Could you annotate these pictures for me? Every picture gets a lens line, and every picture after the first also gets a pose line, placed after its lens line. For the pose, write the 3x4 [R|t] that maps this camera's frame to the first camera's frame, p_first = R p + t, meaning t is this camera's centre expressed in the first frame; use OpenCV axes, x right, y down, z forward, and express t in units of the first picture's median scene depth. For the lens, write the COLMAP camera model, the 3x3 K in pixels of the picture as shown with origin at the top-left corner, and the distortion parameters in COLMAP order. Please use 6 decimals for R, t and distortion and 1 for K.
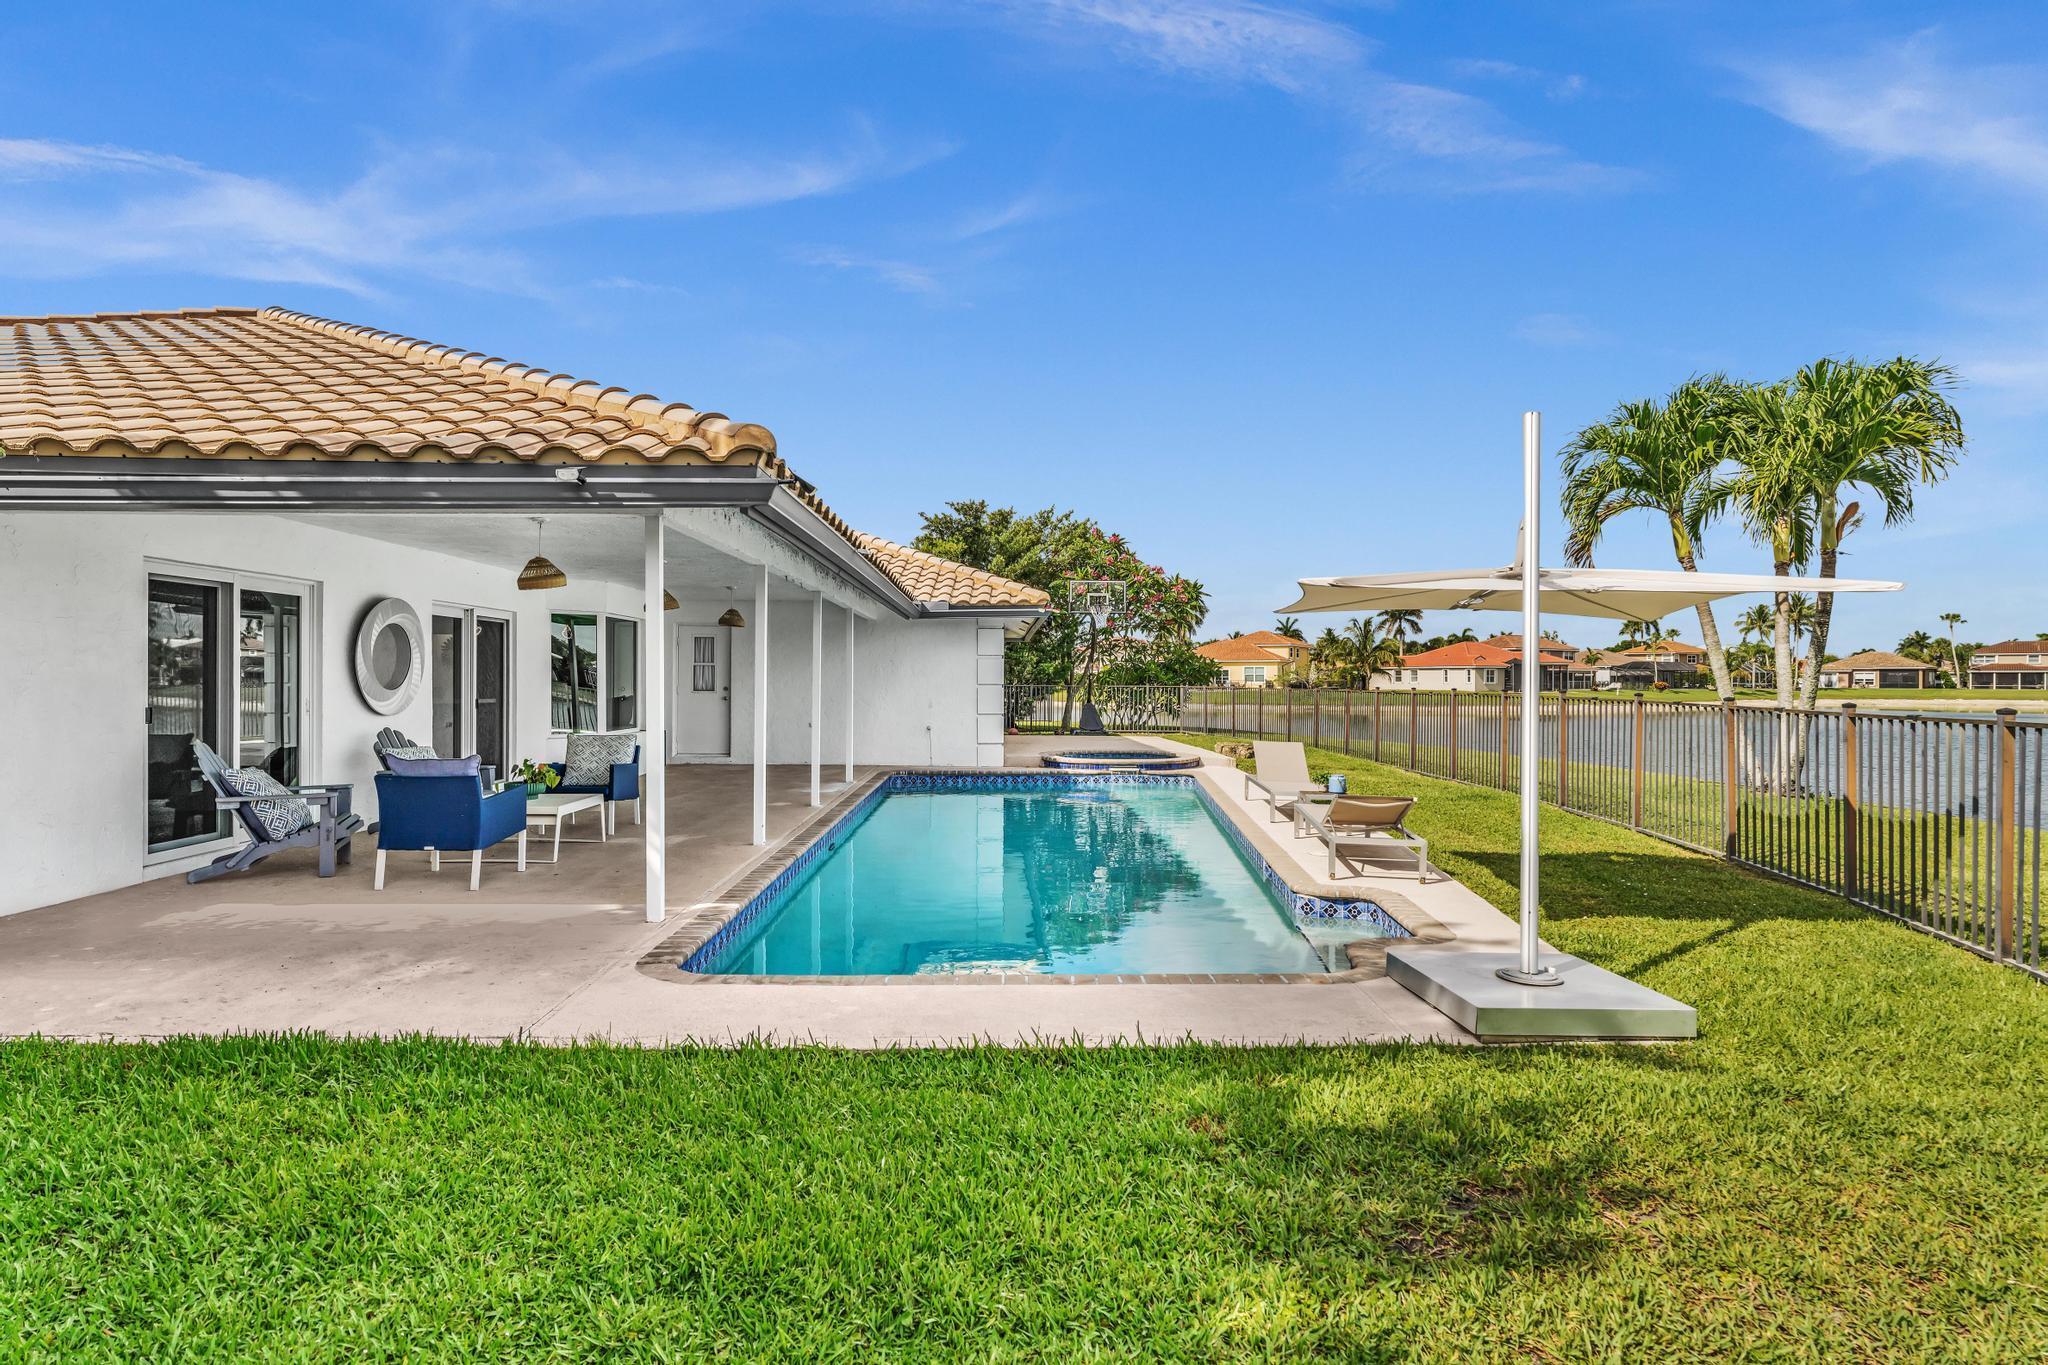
lens RADIAL K [[1063.7, 0, 1020.2], [0, 1063.7, 682.1], [0, 0, 1]] dist [0.000428, 0.000307]
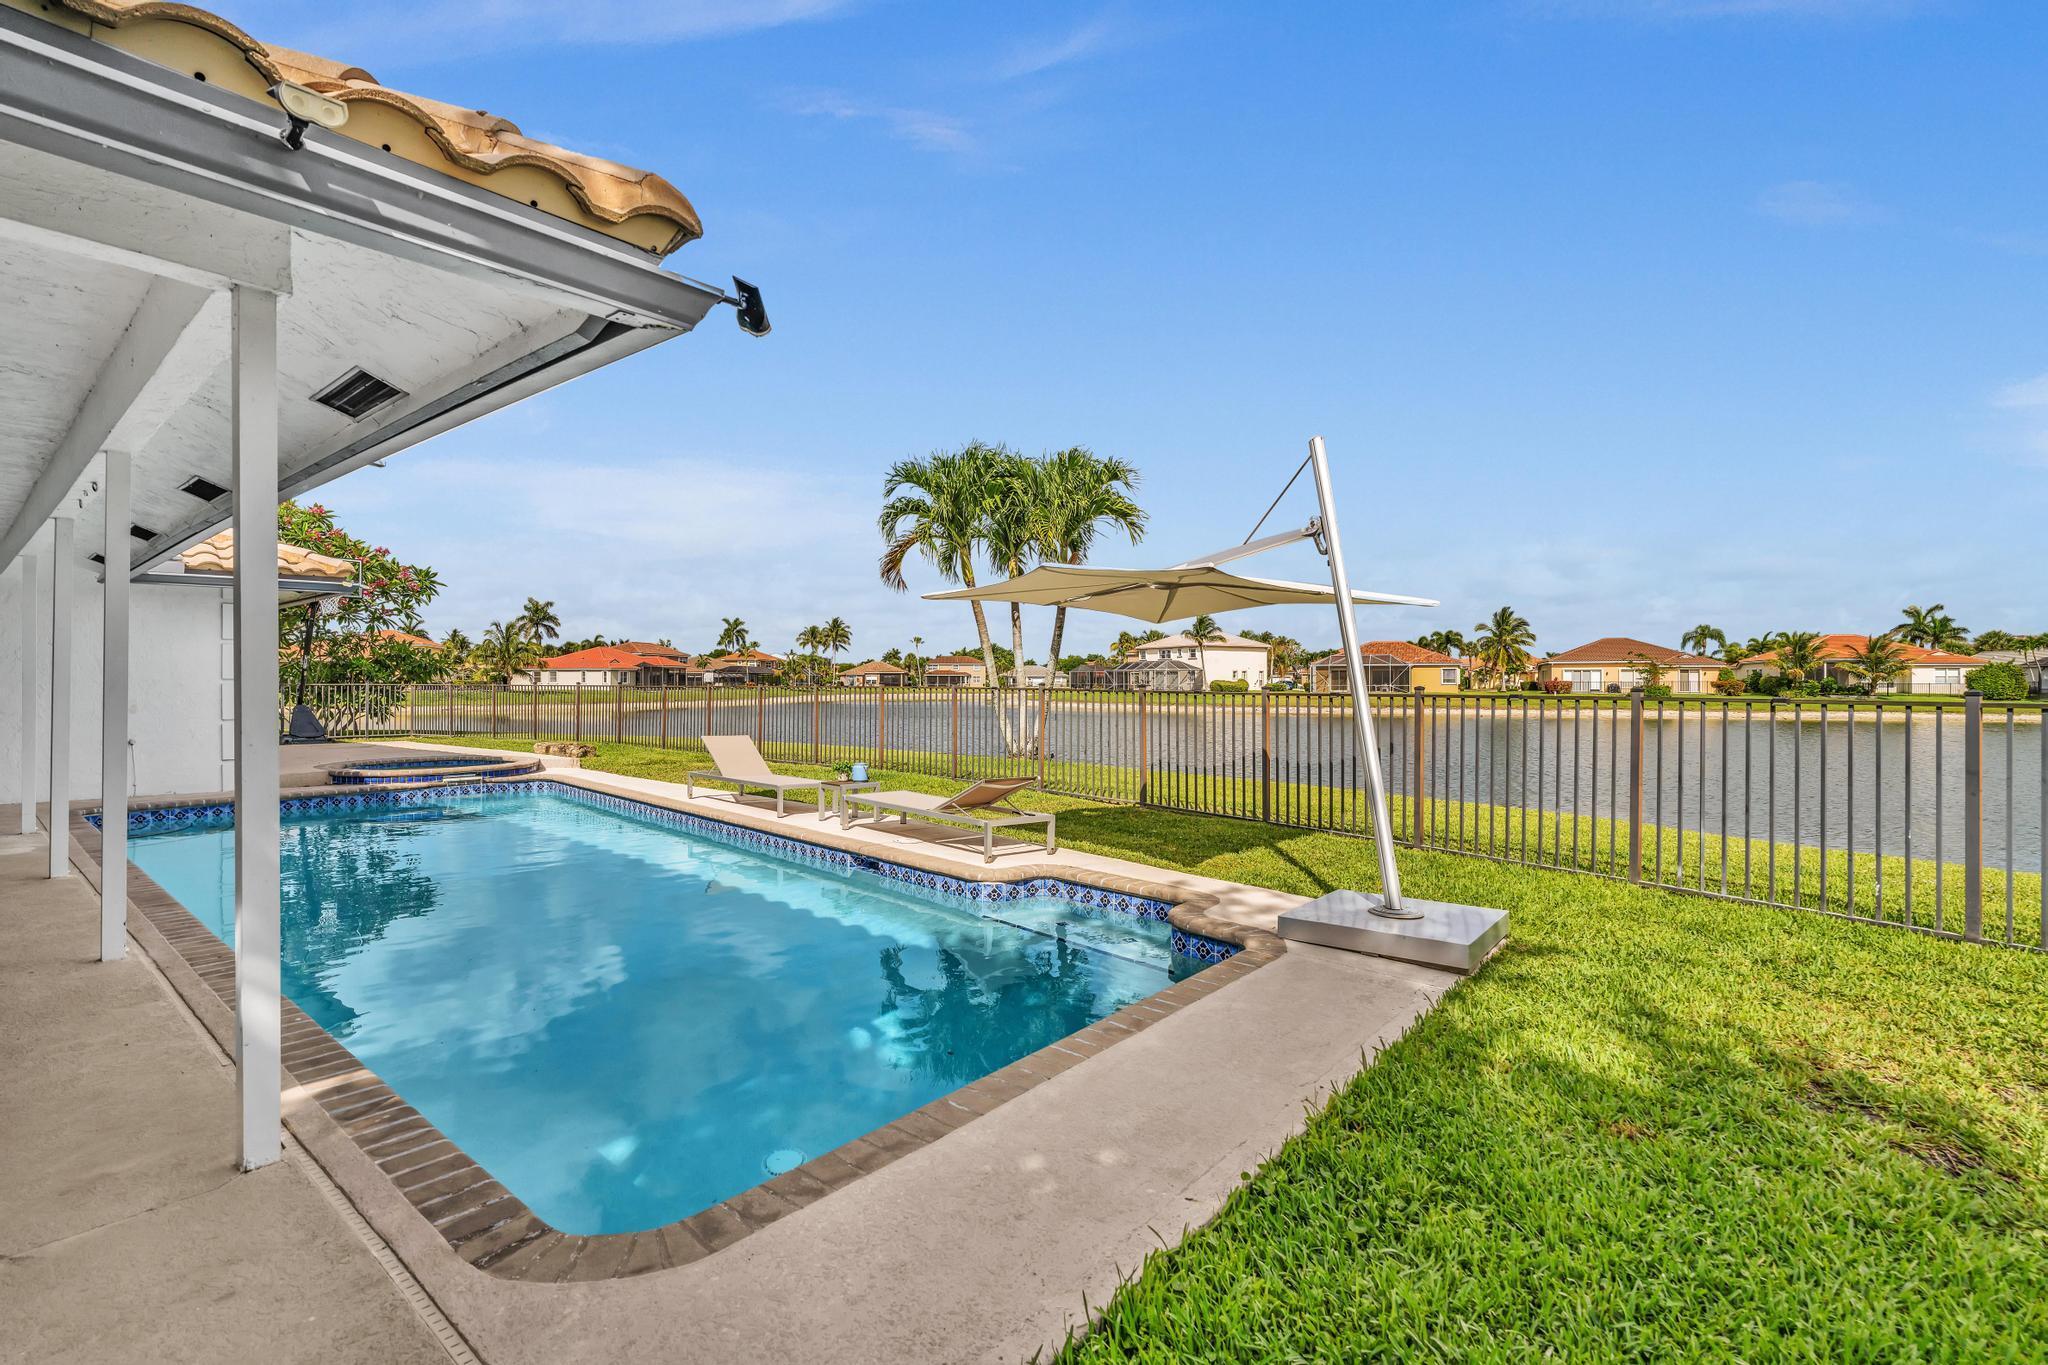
lens RADIAL K [[921.0, 0, 1018.2], [0, 921.0, 680.7], [0, 0, 1]] dist [-0.002563, -0.000281]
pose [[0.660106, -0.000395, 0.751172, -0.160966], [0.002581, 0.999995, -0.001742, 0.006096], [-0.751168, 0.003089, 0.660104, 0.183242]]
